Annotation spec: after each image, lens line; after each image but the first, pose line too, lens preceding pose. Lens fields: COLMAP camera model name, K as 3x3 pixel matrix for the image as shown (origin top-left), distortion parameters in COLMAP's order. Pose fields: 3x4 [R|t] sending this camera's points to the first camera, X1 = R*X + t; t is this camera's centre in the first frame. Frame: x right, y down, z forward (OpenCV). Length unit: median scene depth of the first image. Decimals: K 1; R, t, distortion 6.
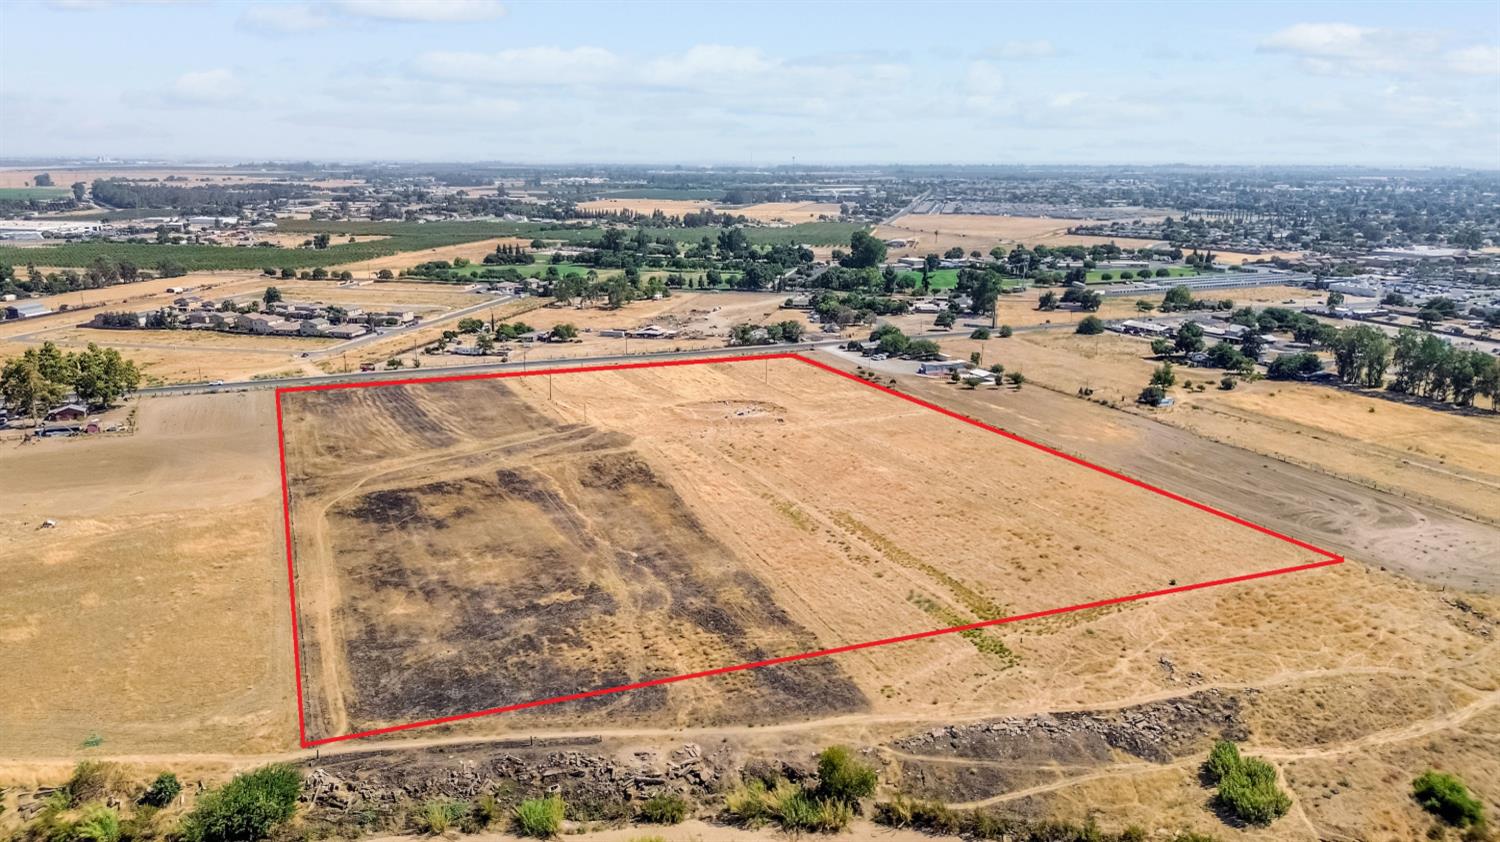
lens RADIAL K [[1078.2, 0, 744.4], [0, 1078.2, 448.0], [0, 0, 1]] dist [0.077261, -0.085106]
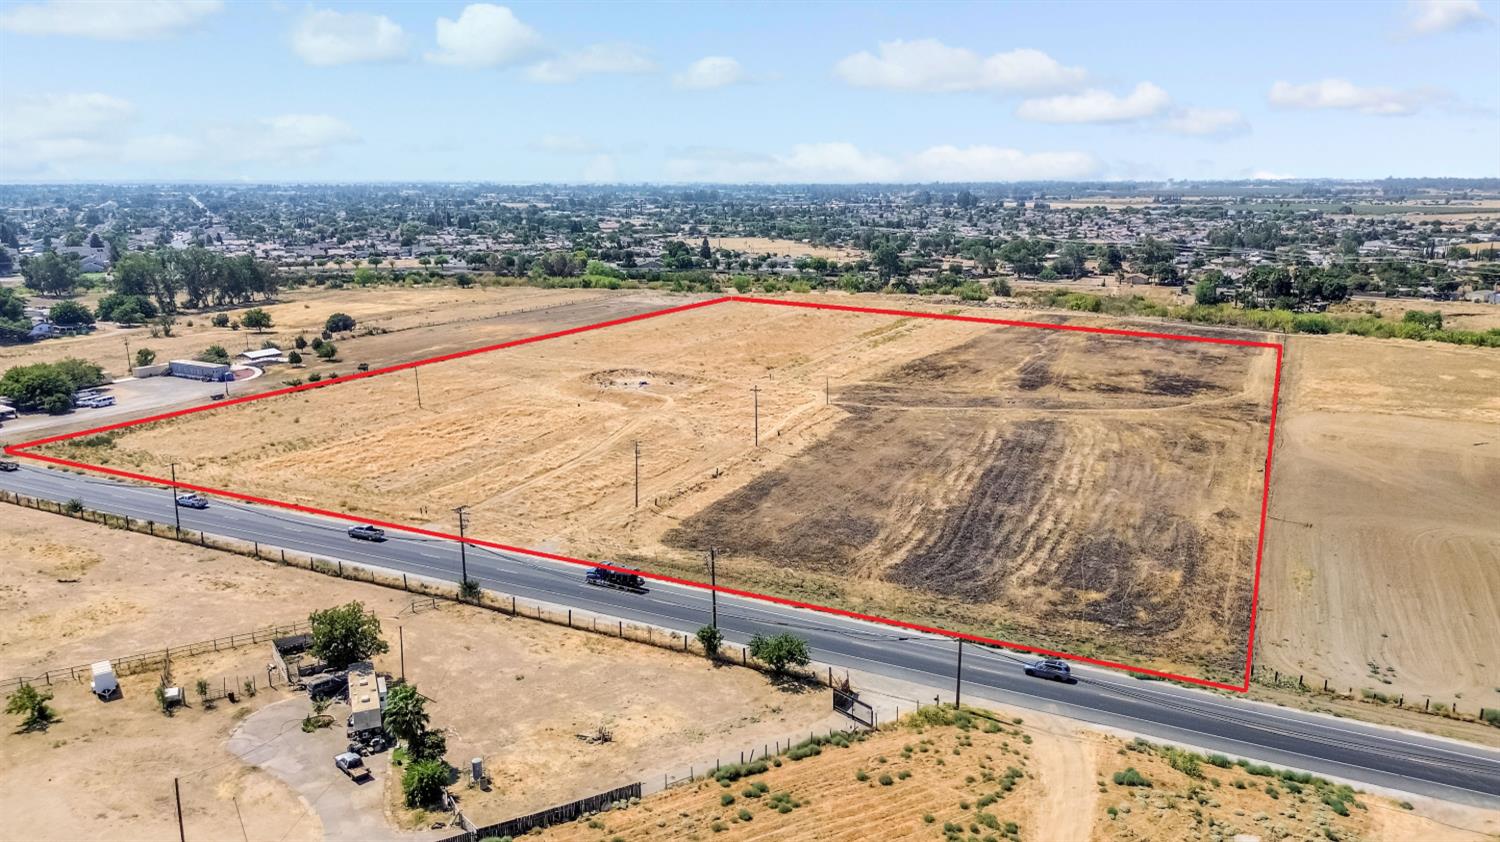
lens RADIAL K [[1056.2, 0, 752.5], [0, 1056.2, 421.1], [0, 0, 1]] dist [0.083538, -0.097210]
pose [[-0.641245, -0.176803, 0.746689, -0.776293], [0.197461, 0.902301, 0.383226, -0.351561], [-0.741494, 0.393184, -0.543685, 1.751278]]
